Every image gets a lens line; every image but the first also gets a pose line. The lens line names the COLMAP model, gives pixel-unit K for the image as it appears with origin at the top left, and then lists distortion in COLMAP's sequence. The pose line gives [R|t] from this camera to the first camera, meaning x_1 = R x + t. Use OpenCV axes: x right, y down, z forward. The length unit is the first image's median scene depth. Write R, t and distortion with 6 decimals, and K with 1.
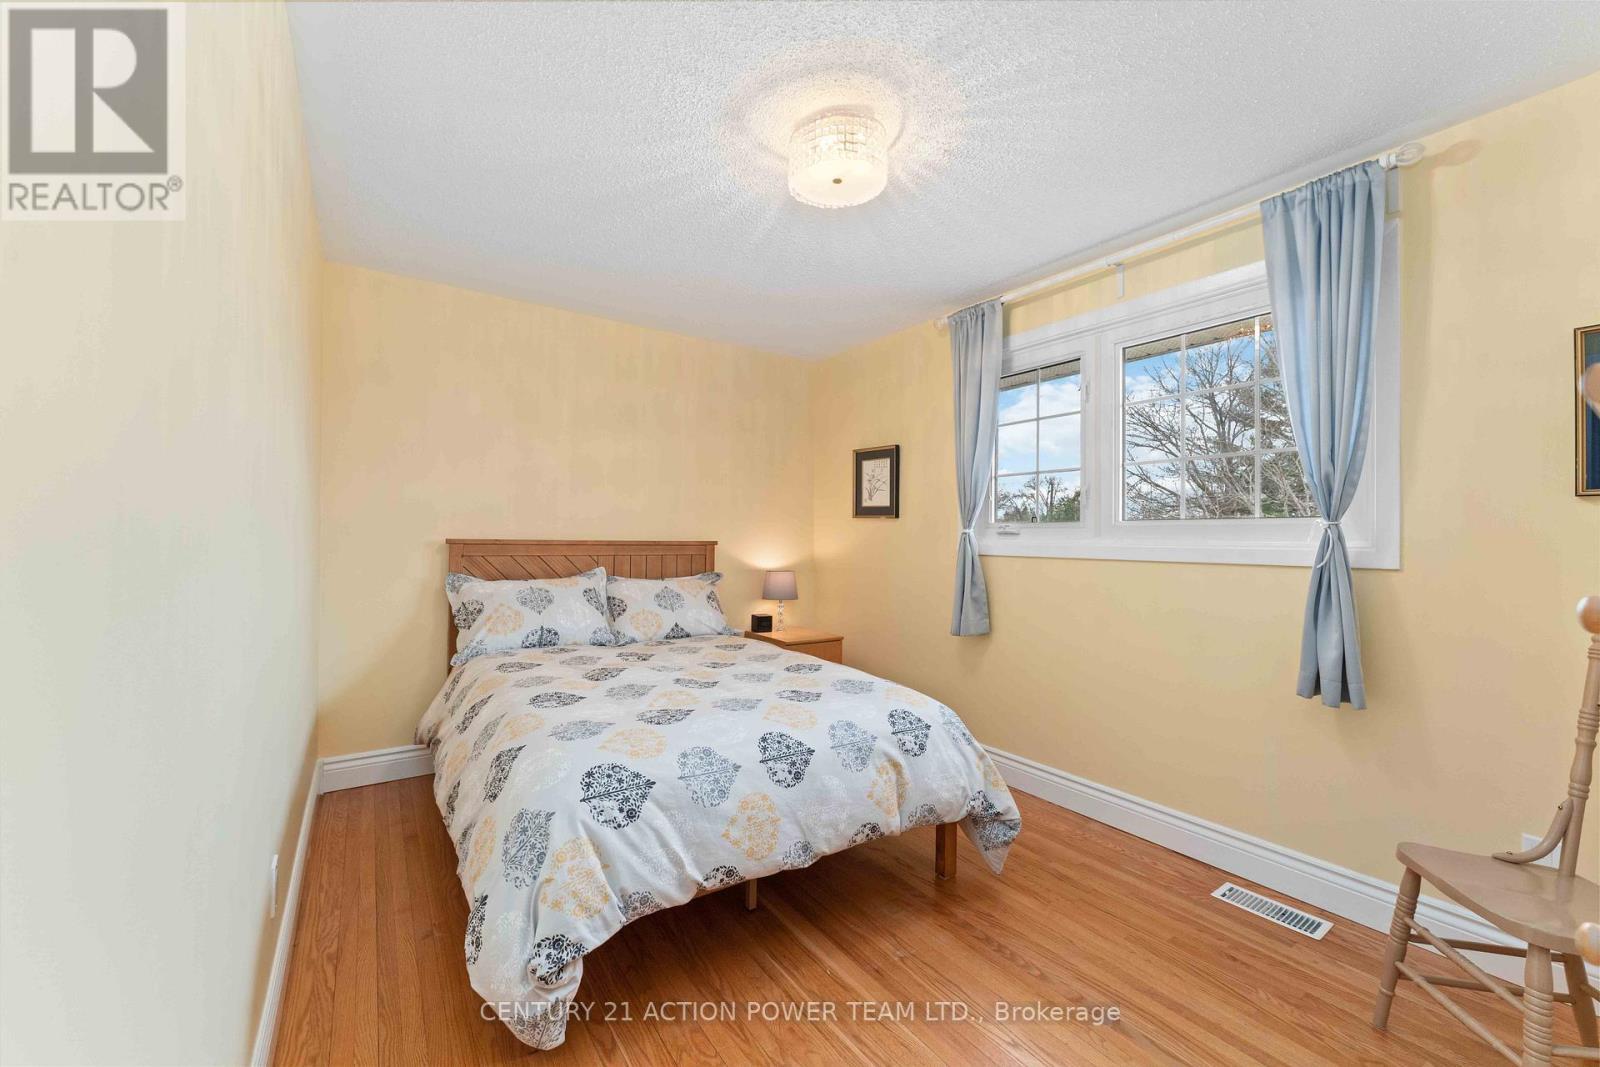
lens RADIAL K [[634.4, 0, 797.2], [0, 634.4, 533.3], [0, 0, 1]] dist [-0.000630, -0.000016]
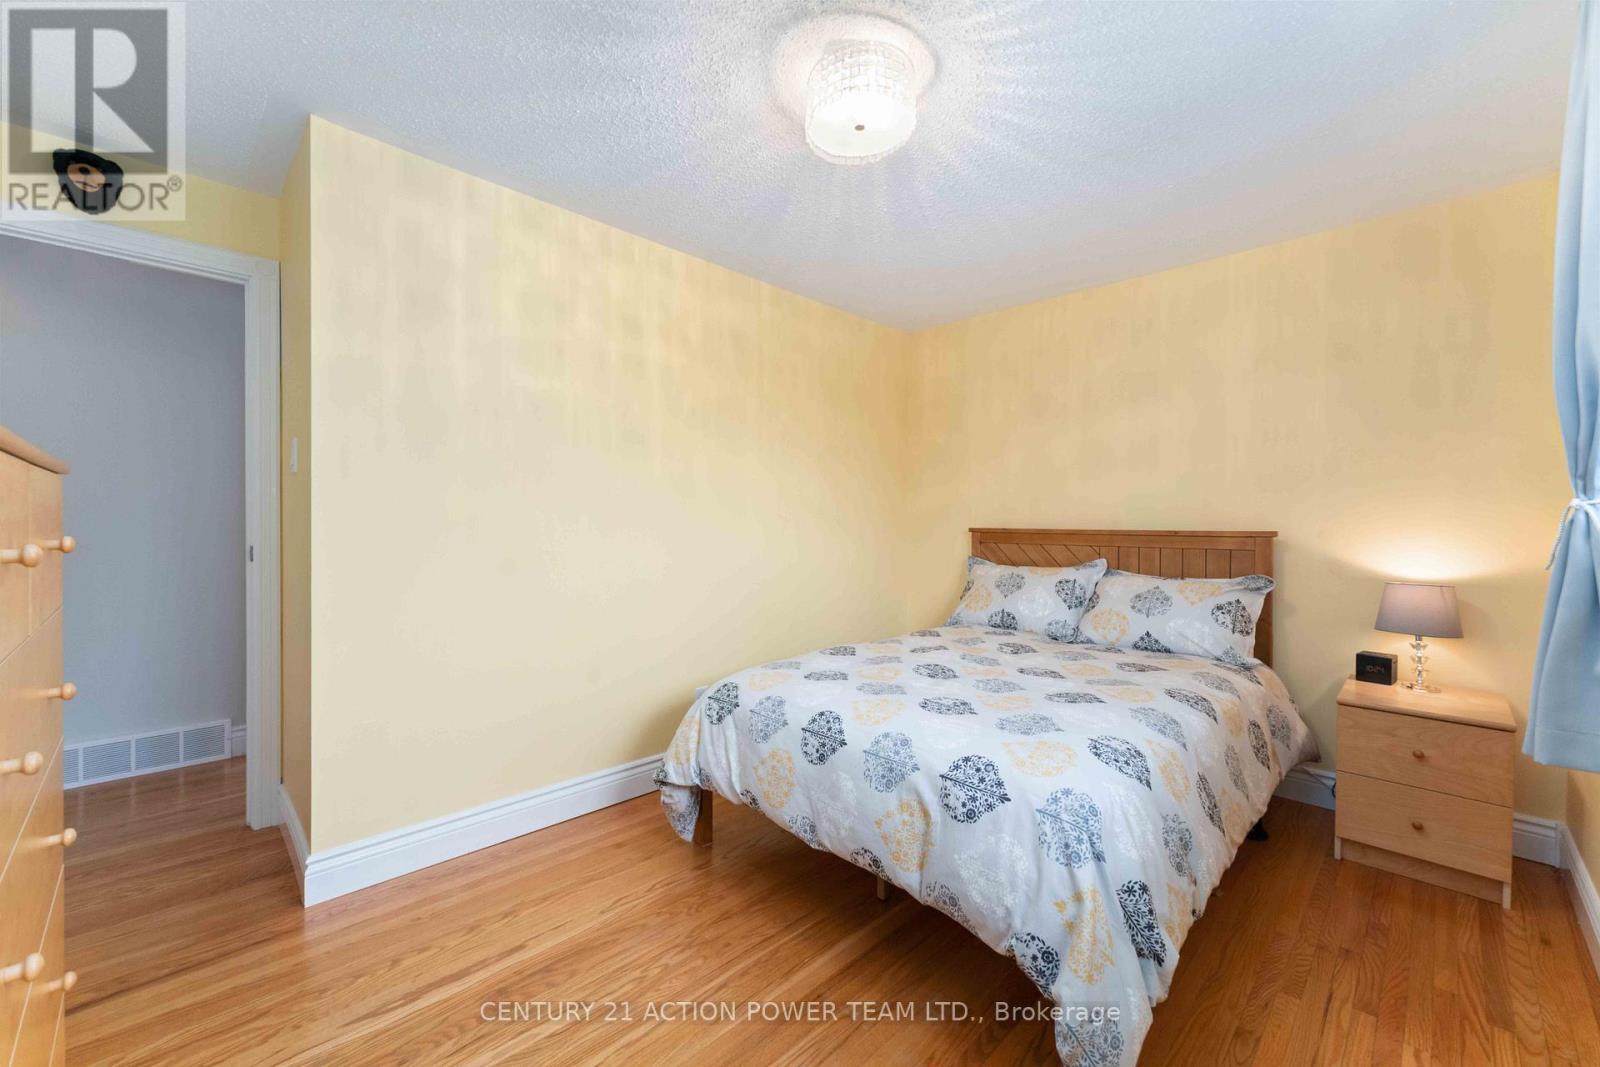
lens RADIAL K [[634.4, 0, 797.2], [0, 634.4, 533.3], [0, 0, 1]] dist [-0.000630, -0.000016]
pose [[0.182114, 0.004714, -0.983266, 0.865885], [0.001820, 0.999985, 0.005132, 0.019112], [0.983276, -0.002724, 0.182103, 0.689339]]
